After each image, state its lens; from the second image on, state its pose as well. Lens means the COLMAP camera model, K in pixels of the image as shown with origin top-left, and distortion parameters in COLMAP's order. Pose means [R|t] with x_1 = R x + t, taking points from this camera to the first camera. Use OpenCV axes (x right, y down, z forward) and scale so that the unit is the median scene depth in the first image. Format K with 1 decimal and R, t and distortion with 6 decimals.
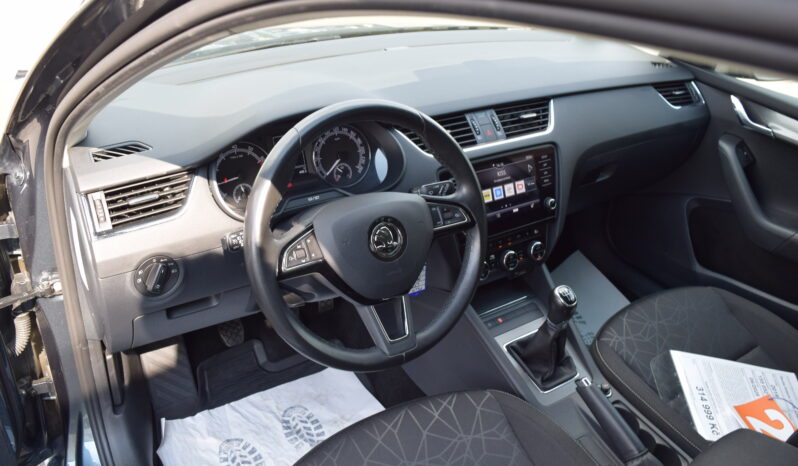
lens RADIAL K [[633.9, 0, 398.8], [0, 633.9, 237.9], [0, 0, 1]] dist [-0.093515, 0.019649]
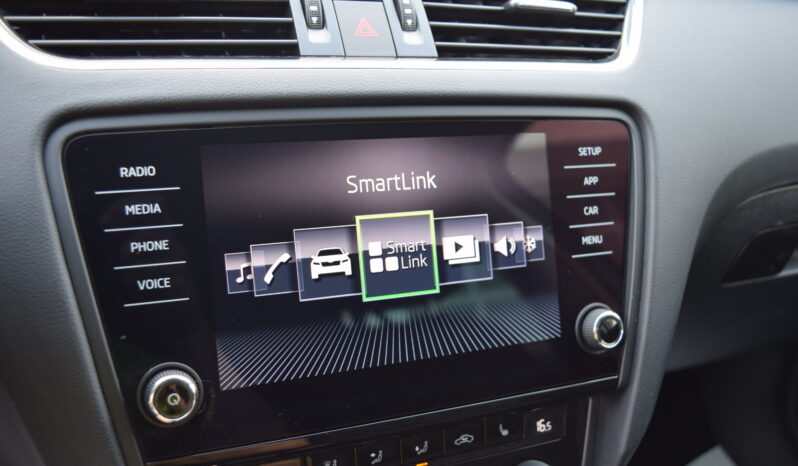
lens RADIAL K [[766.9, 0, 400.6], [0, 766.9, 229.0], [0, 0, 1]] dist [-0.080140, 0.000000]
pose [[0.984427, 0.092796, -0.149309, 0.206388], [-0.115494, 0.981710, -0.151346, -0.037686], [0.132534, 0.166234, 0.977139, 0.686269]]
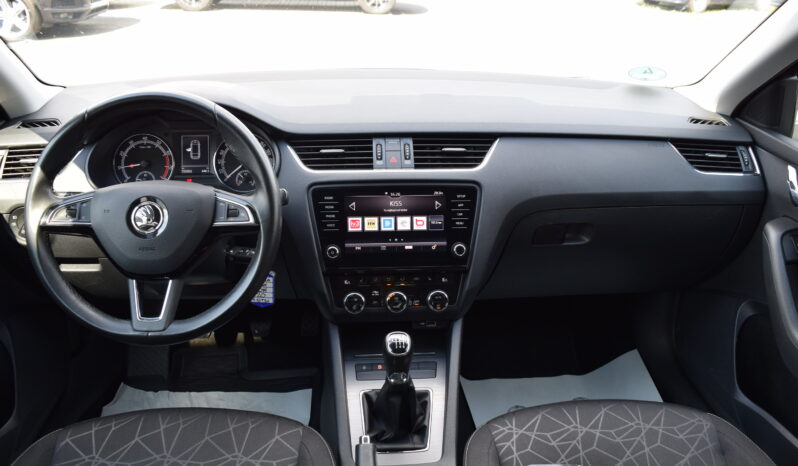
lens RADIAL K [[633.9, 0, 400.8], [0, 633.9, 229.5], [0, 0, 1]] dist [-0.093515, 0.019649]
pose [[0.873035, 0.148785, -0.464406, 0.586500], [-0.217381, 0.971205, -0.097502, 0.022159], [0.436527, 0.186076, 0.880239, 0.192643]]
